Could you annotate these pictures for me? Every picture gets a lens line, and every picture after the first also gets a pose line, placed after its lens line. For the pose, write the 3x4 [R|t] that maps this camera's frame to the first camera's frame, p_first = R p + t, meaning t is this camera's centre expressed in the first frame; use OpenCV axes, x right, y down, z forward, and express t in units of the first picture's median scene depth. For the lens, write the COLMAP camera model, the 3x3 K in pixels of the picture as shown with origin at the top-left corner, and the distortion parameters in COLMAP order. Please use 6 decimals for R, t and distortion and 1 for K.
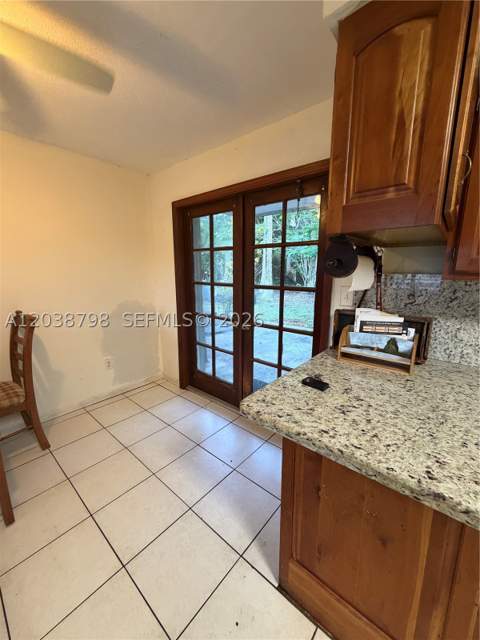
lens RADIAL K [[253.2, 0, 240.0], [0, 253.2, 320.0], [0, 0, 1]] dist [-0.004061, -0.000442]
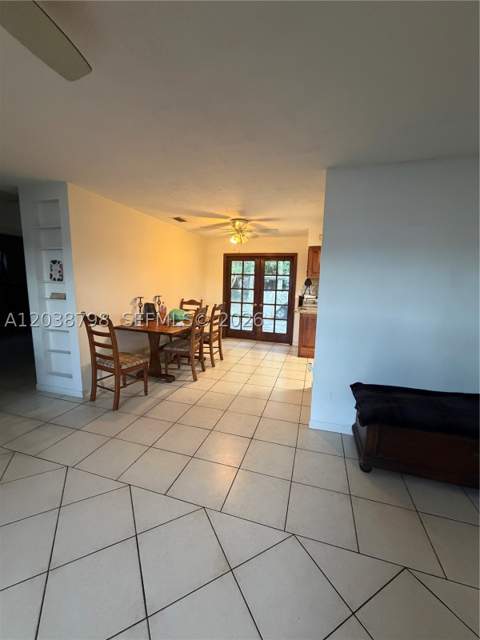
lens RADIAL K [[253.2, 0, 240.0], [0, 253.2, 320.0], [0, 0, 1]] dist [-0.004061, -0.000442]
pose [[0.918951, -0.034245, 0.392882, -1.188665], [0.053834, 0.997790, -0.038947, 0.266154], [-0.390680, 0.056941, 0.918764, -1.282472]]
